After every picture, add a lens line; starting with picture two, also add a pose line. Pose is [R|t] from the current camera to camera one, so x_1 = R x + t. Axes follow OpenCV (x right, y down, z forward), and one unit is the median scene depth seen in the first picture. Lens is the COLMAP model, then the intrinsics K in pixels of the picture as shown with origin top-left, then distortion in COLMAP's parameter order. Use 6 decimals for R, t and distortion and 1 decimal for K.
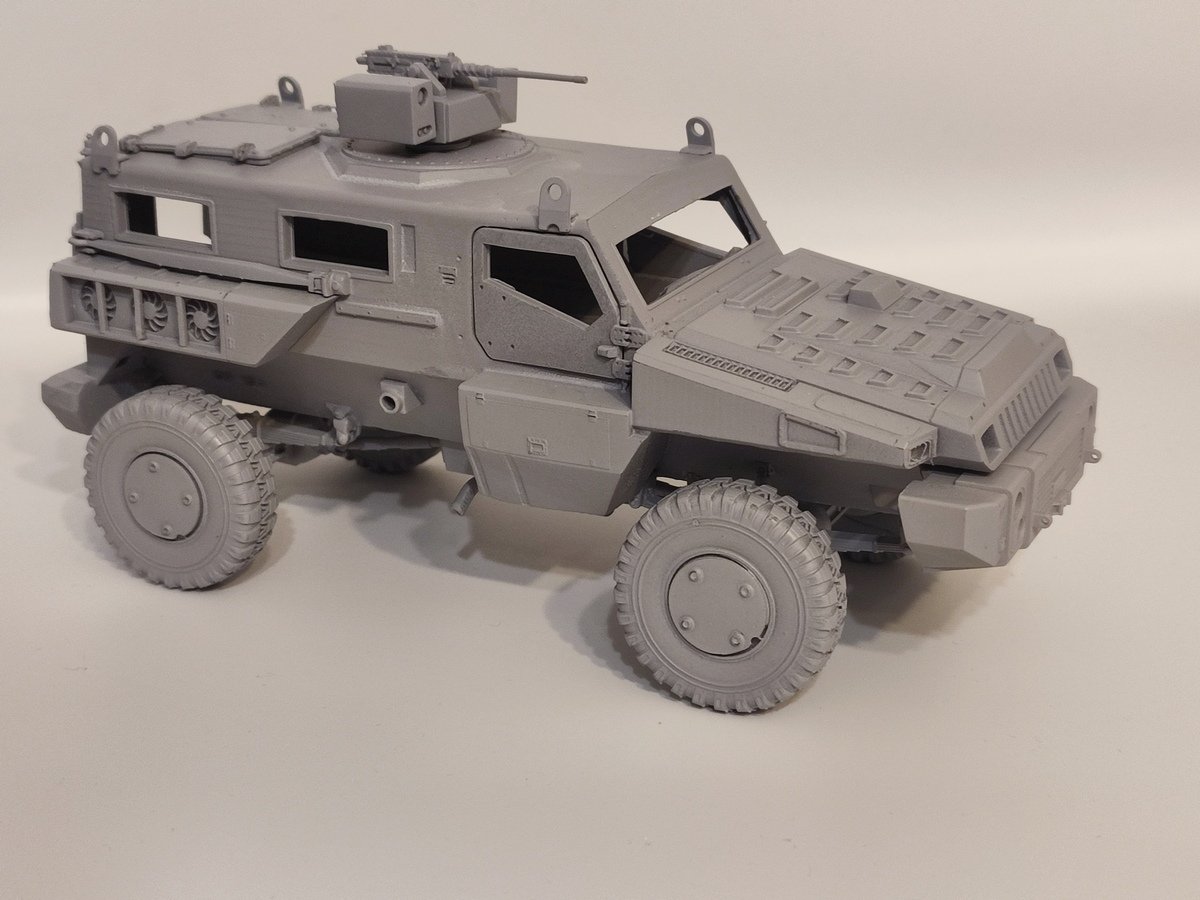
lens RADIAL K [[1938.5, 0, 600.0], [0, 1938.5, 450.0], [0, 0, 1]] dist [0.266819, -2.465413]
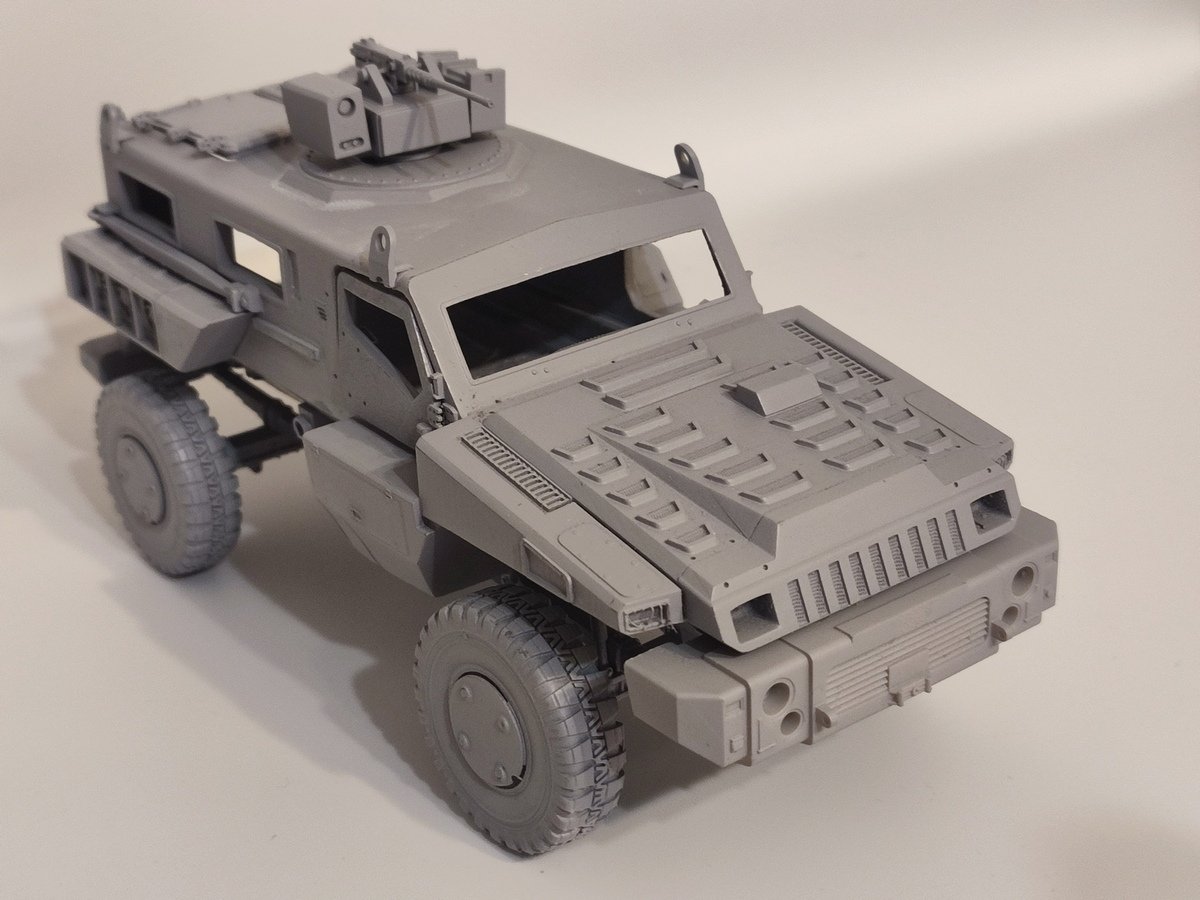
lens RADIAL K [[1938.5, 0, 600.0], [0, 1938.5, 450.0], [0, 0, 1]] dist [0.266819, -2.465413]
pose [[0.896704, 0.153039, -0.415332, 0.414426], [-0.110728, 0.986051, 0.124272, -0.147163], [0.428557, -0.065447, 0.901141, 0.211115]]
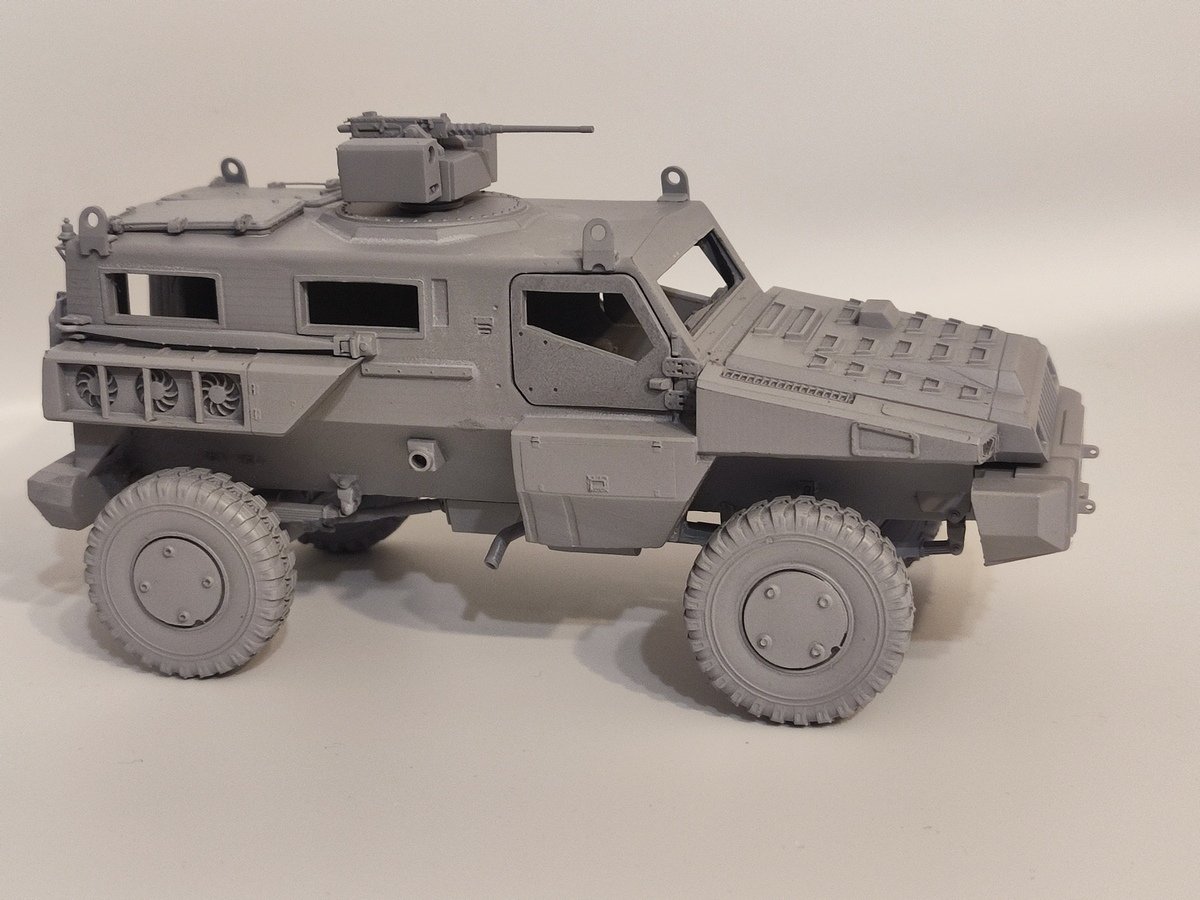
lens RADIAL K [[1938.5, 0, 600.0], [0, 1938.5, 450.0], [0, 0, 1]] dist [0.266819, -2.465413]
pose [[0.977459, -0.084740, 0.193372, -0.209872], [0.097749, 0.993476, -0.058740, 0.037575], [-0.187132, 0.076318, 0.979366, 0.007289]]
